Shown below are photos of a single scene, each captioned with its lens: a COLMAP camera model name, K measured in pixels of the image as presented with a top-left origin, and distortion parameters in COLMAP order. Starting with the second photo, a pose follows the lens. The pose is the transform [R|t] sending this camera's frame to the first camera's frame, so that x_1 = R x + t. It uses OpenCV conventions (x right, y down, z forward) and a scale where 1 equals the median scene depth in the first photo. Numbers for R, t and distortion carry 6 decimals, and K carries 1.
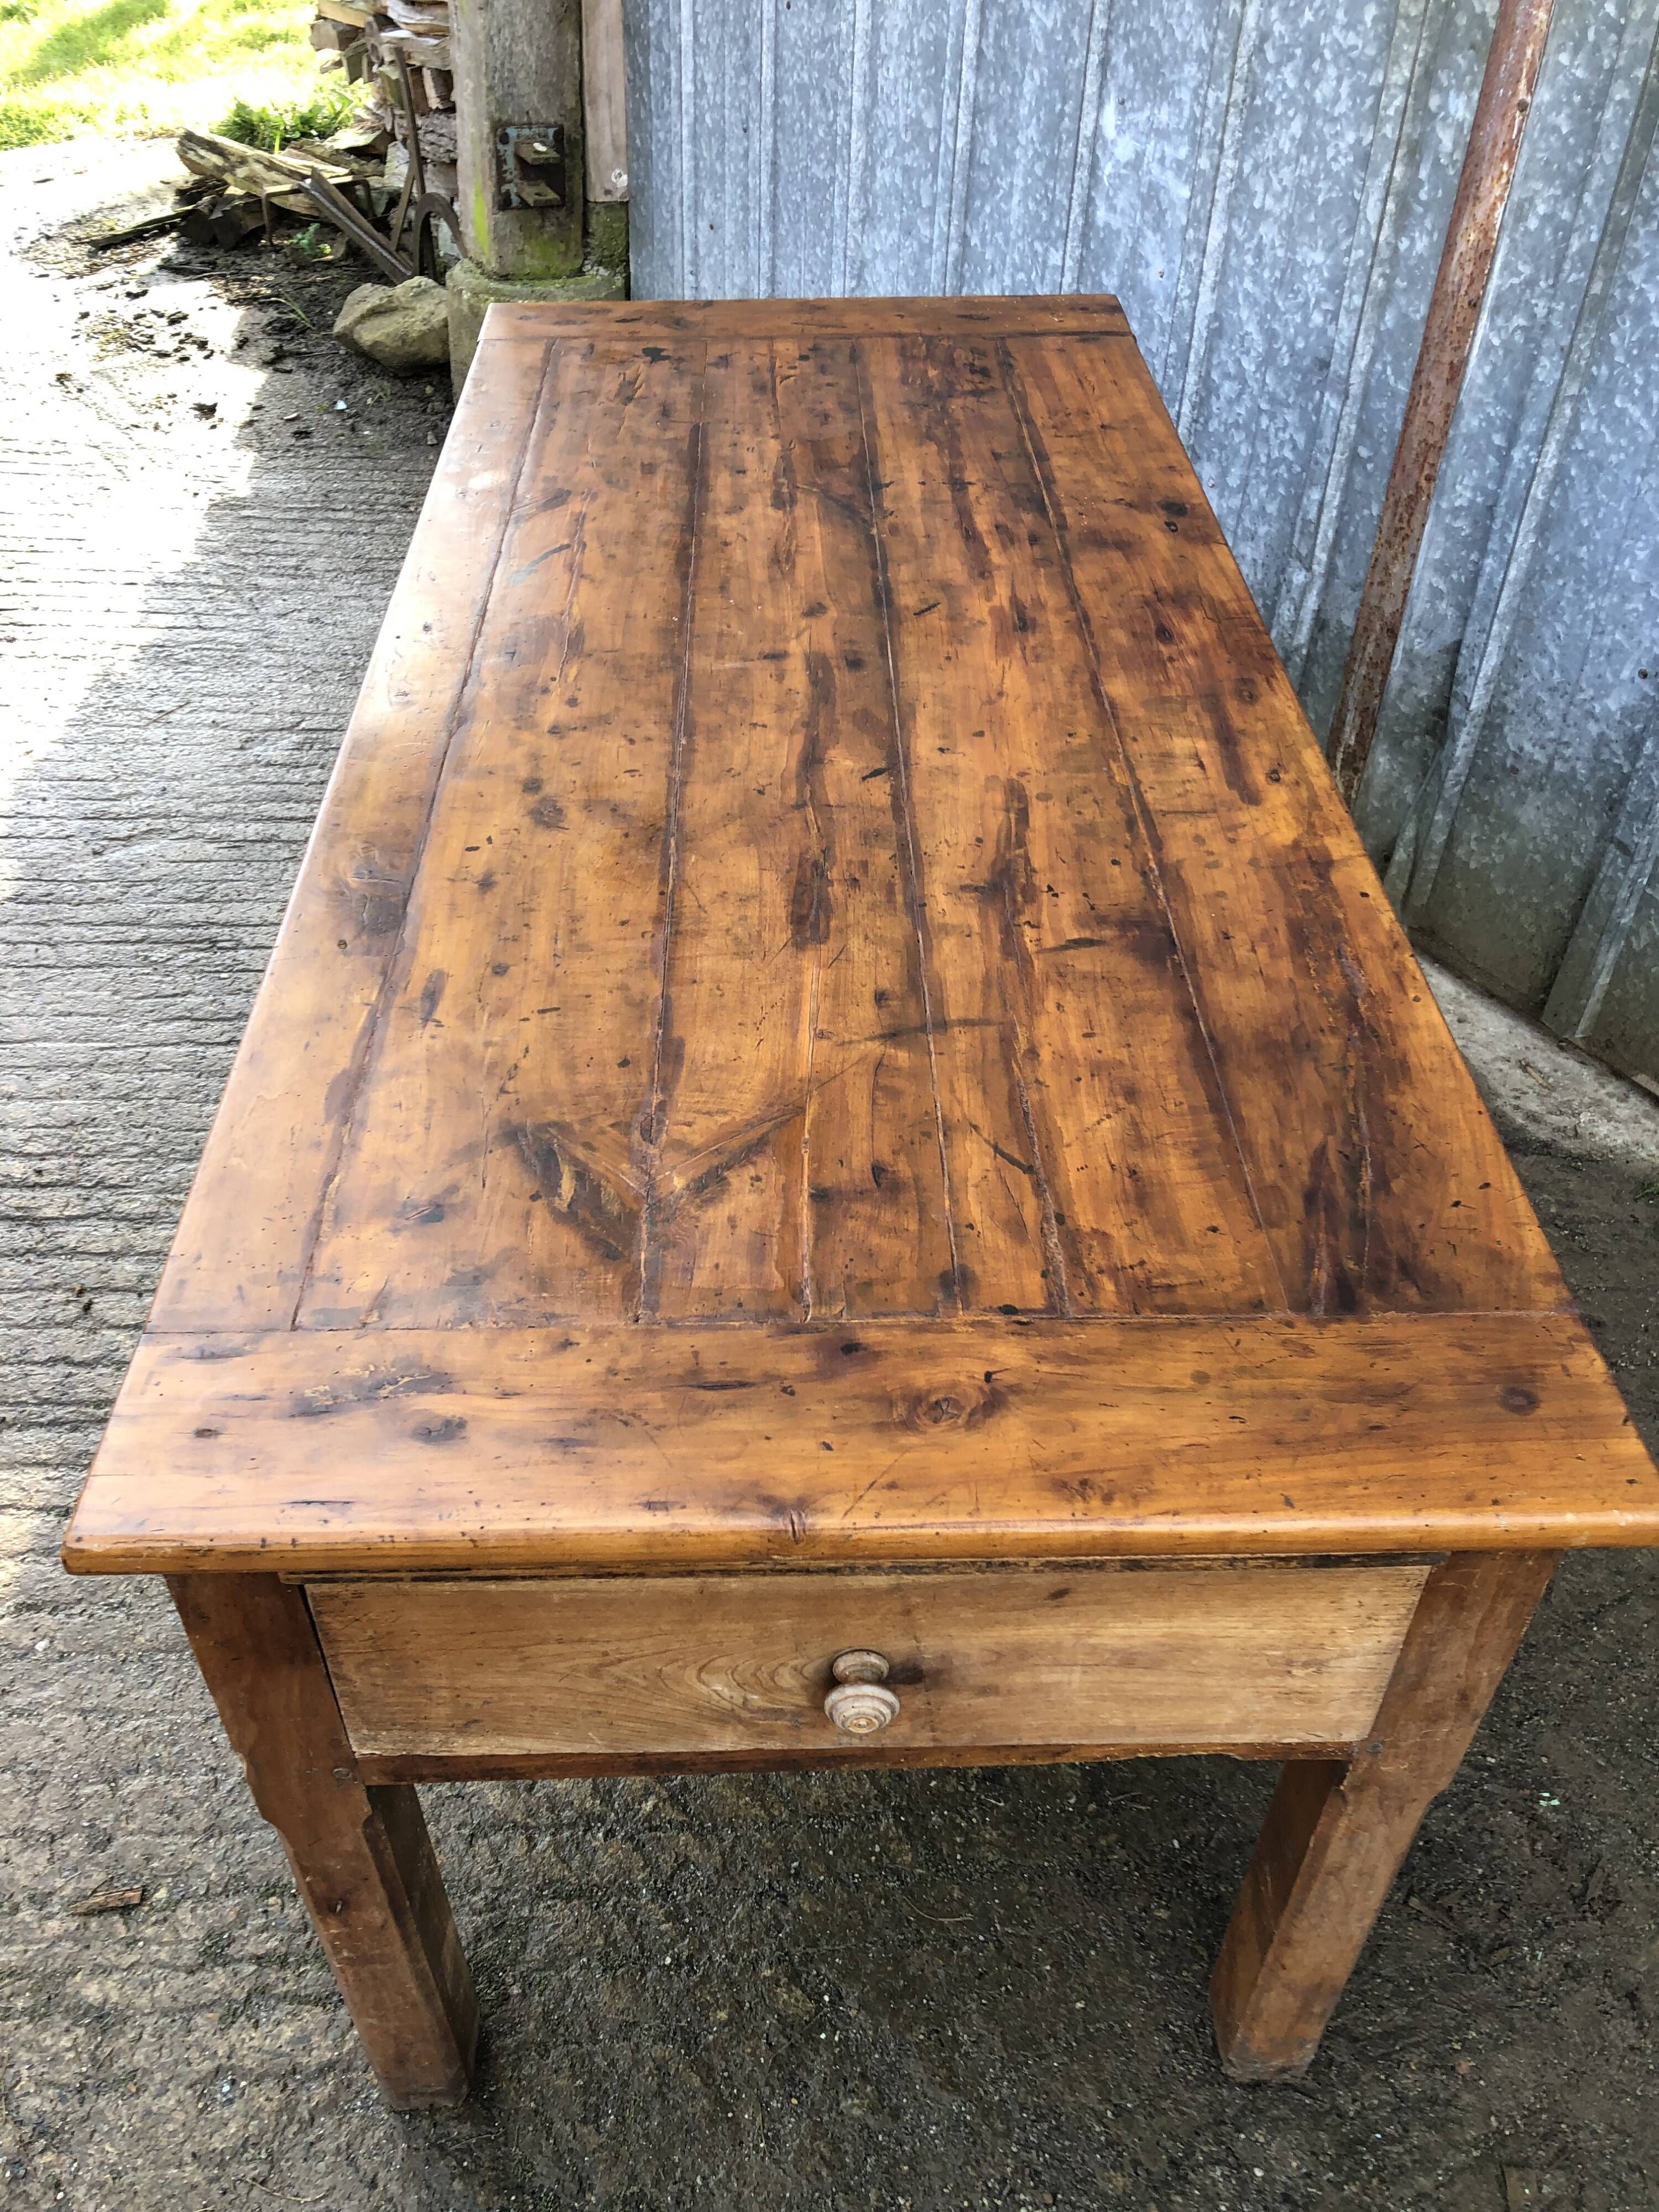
lens RADIAL K [[1816.6, 0, 832.1], [0, 1816.6, 1099.7], [0, 0, 1]] dist [0.009390, 0.013646]
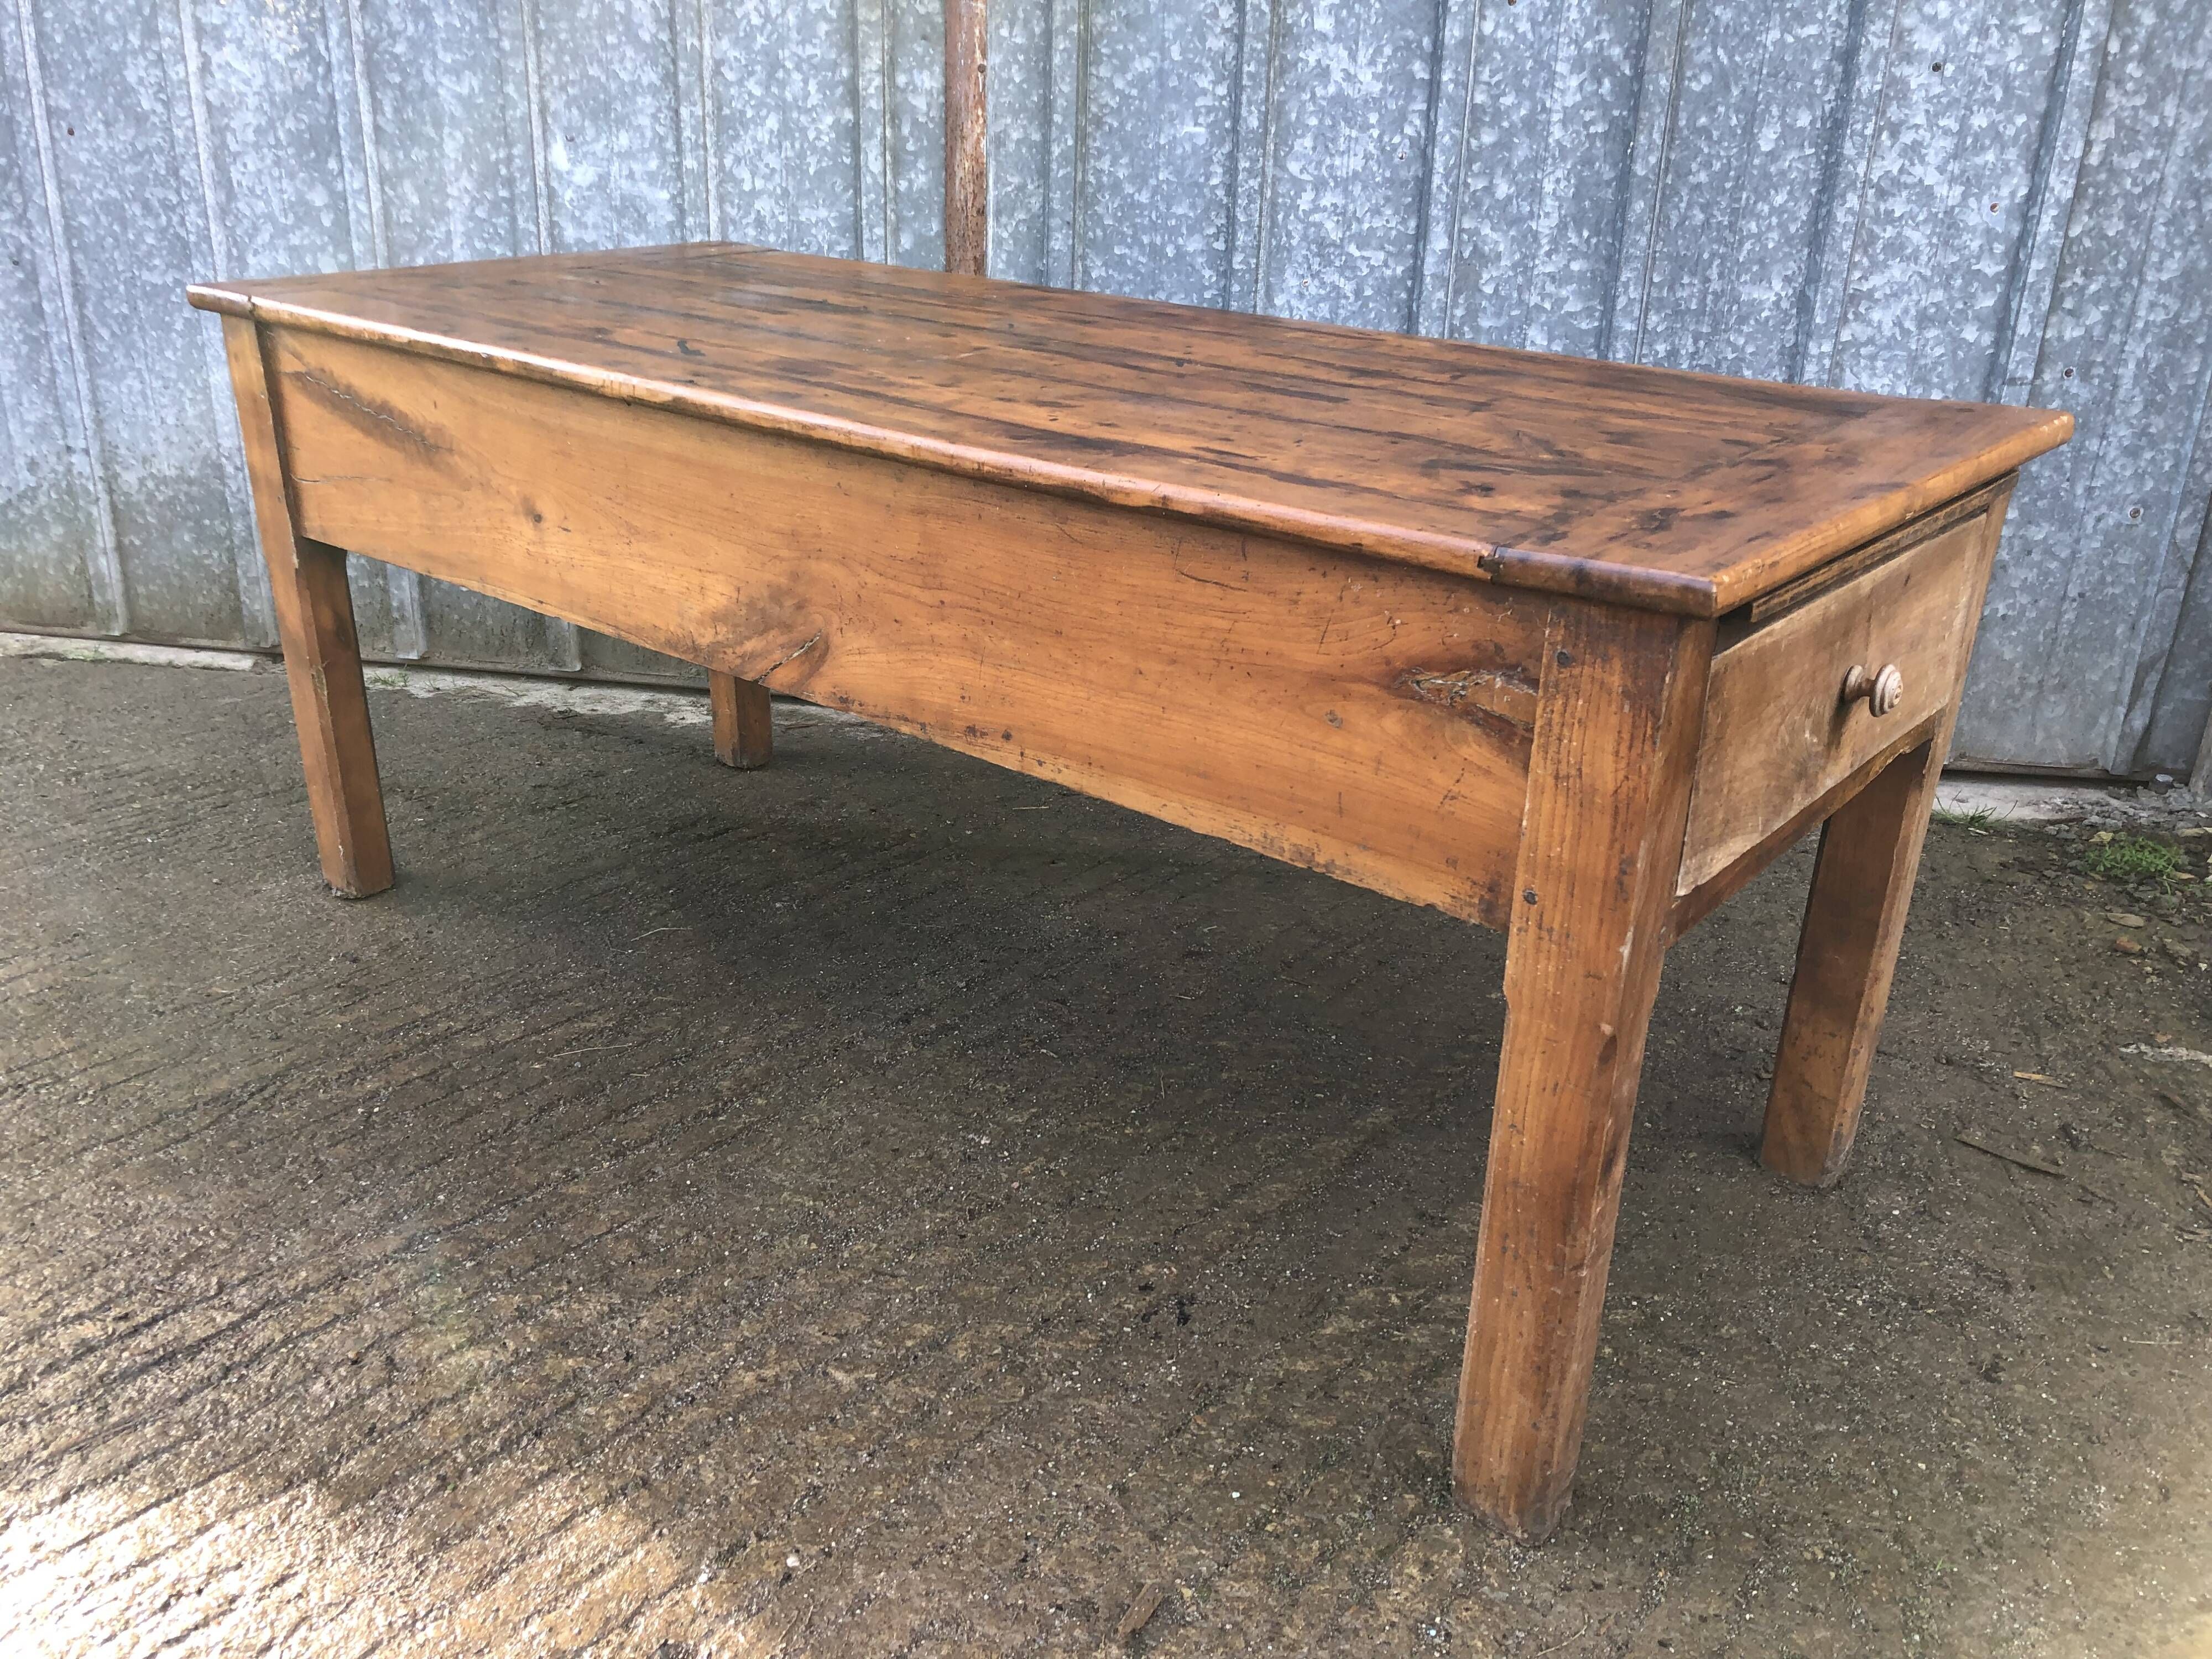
lens RADIAL K [[1816.6, 0, 1093.8], [0, 1816.6, 810.5], [0, 0, 1]] dist [0.009390, 0.013646]
pose [[0.665043, -0.277984, 0.693140, -0.616733], [0.474237, 0.874183, -0.104422, 0.120648], [-0.576903, 0.398158, 0.713199, 0.172070]]
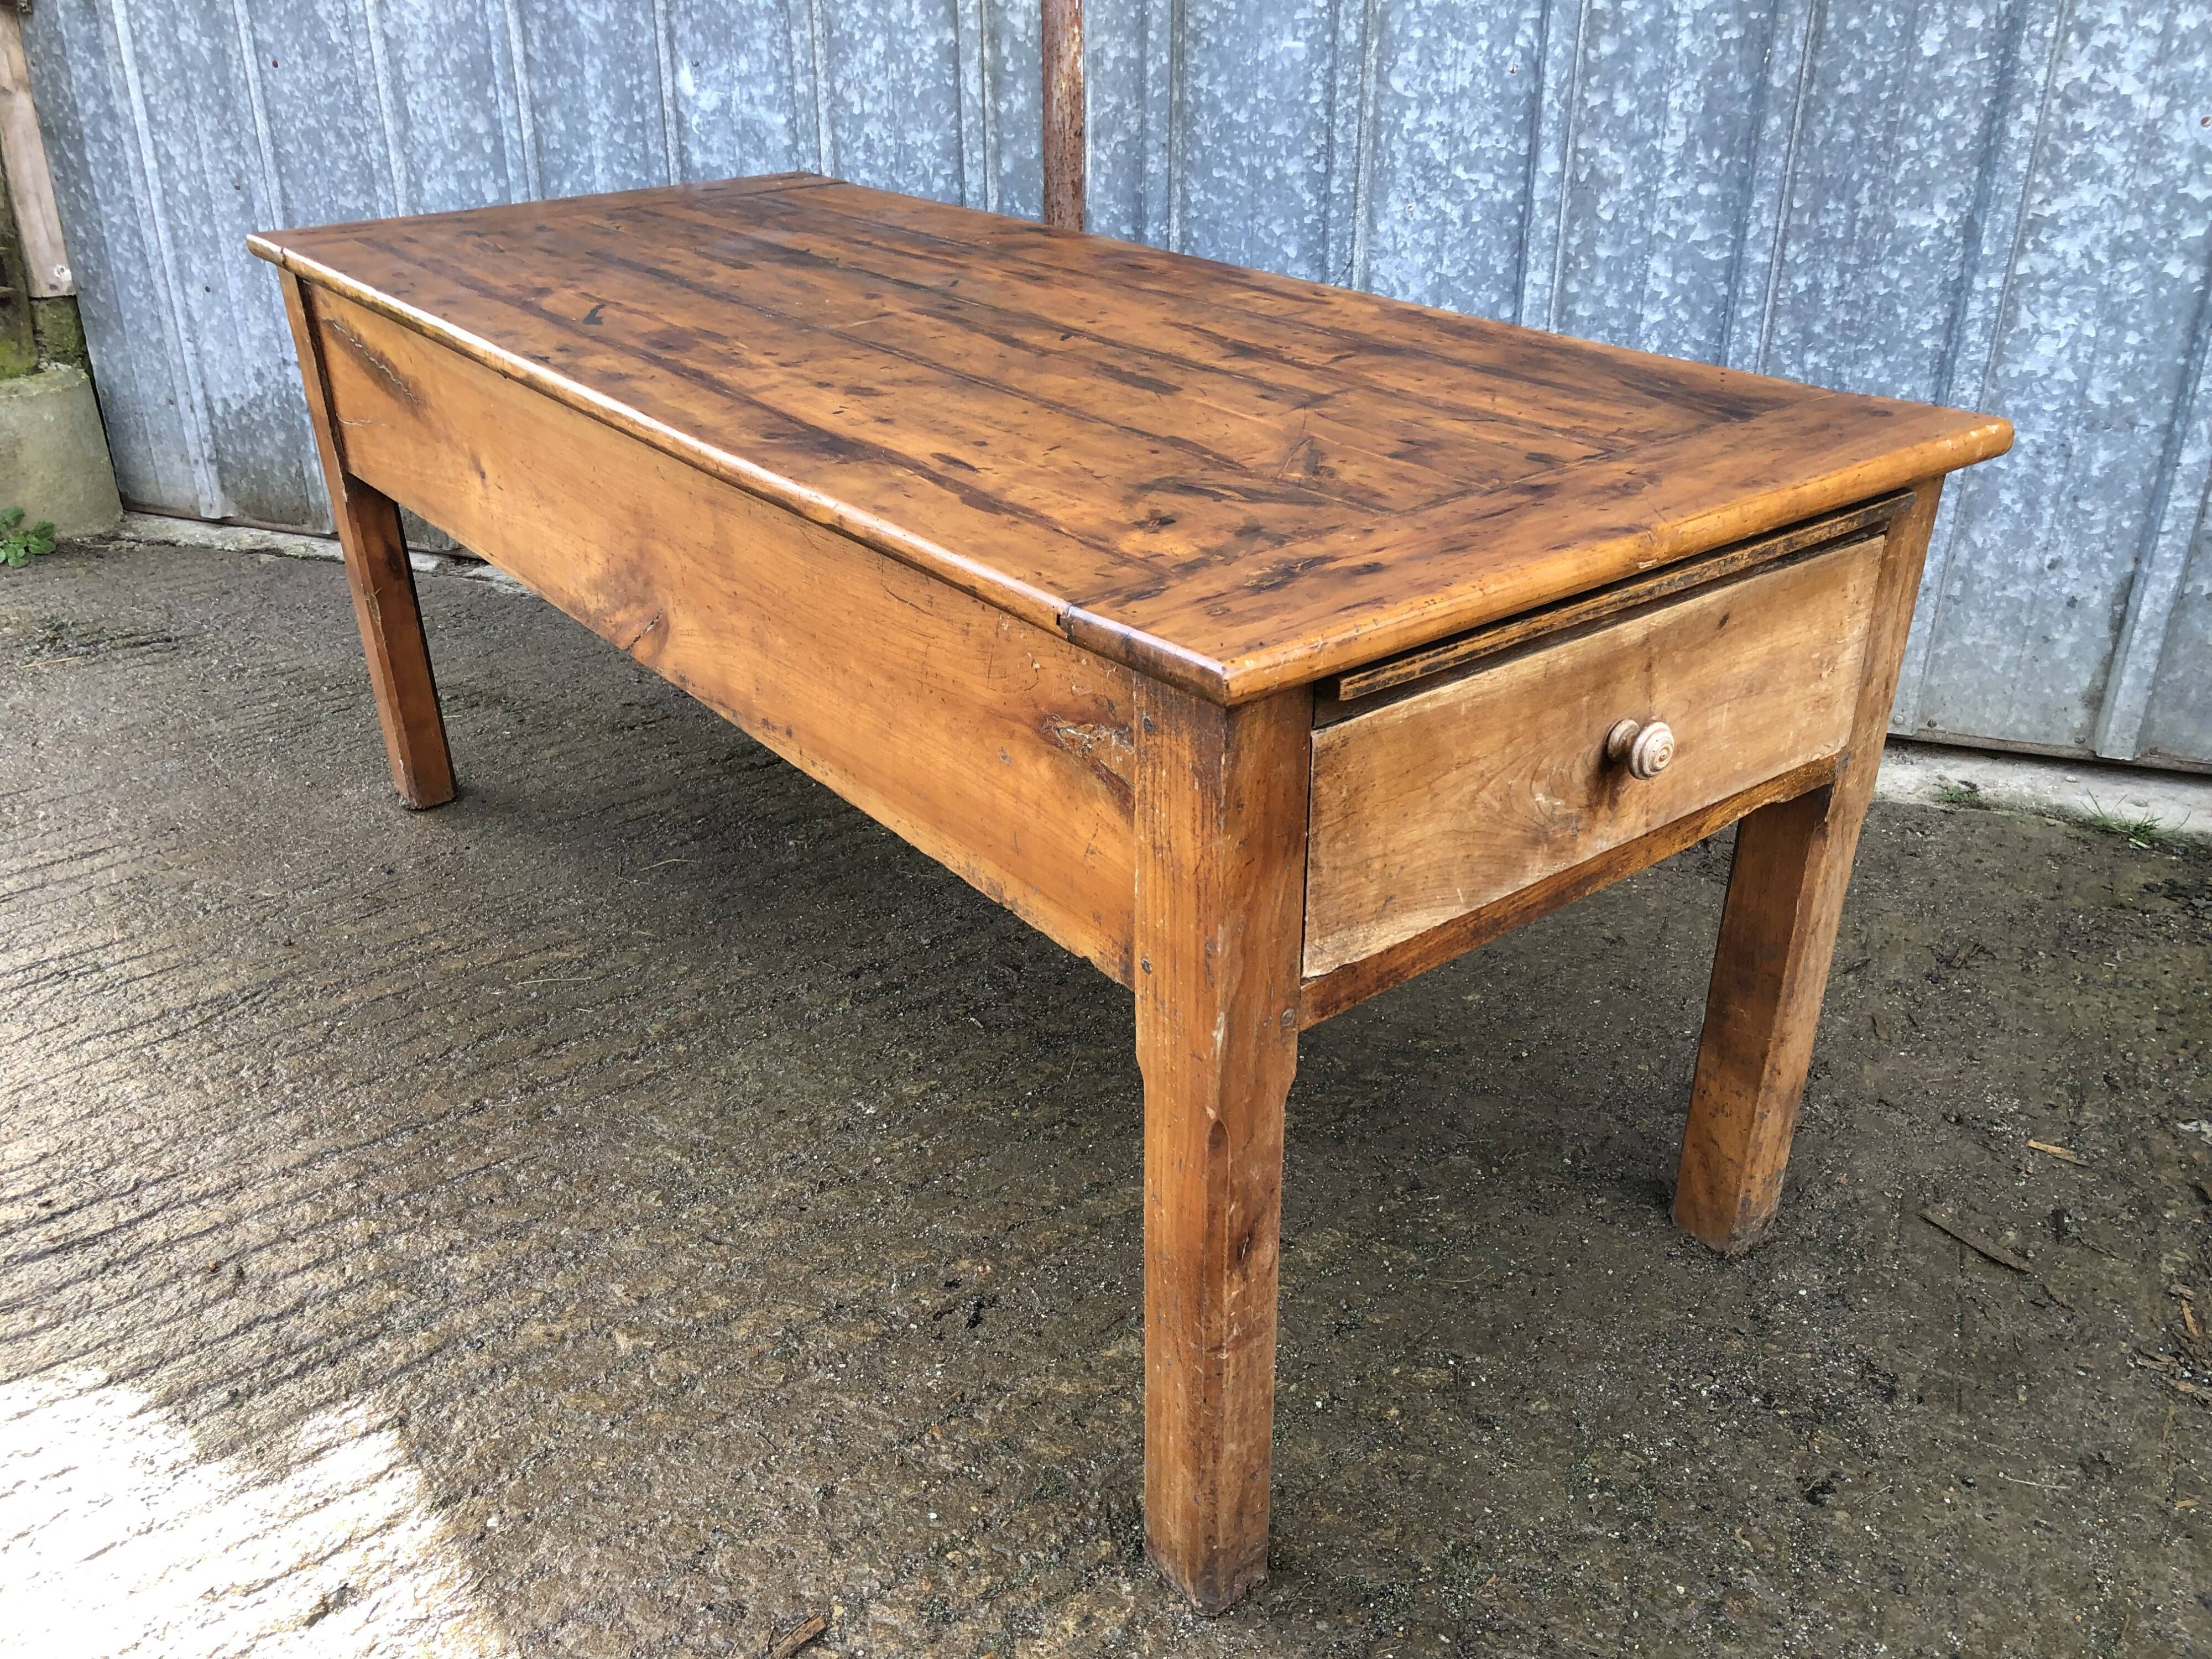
lens RADIAL K [[1816.6, 0, 1094.9], [0, 1816.6, 801.8], [0, 0, 1]] dist [0.009390, 0.013646]
pose [[0.811258, -0.274454, 0.516270, -0.420912], [0.395738, 0.907738, -0.139293, 0.172177], [-0.430409, 0.317311, 0.845022, 0.053137]]
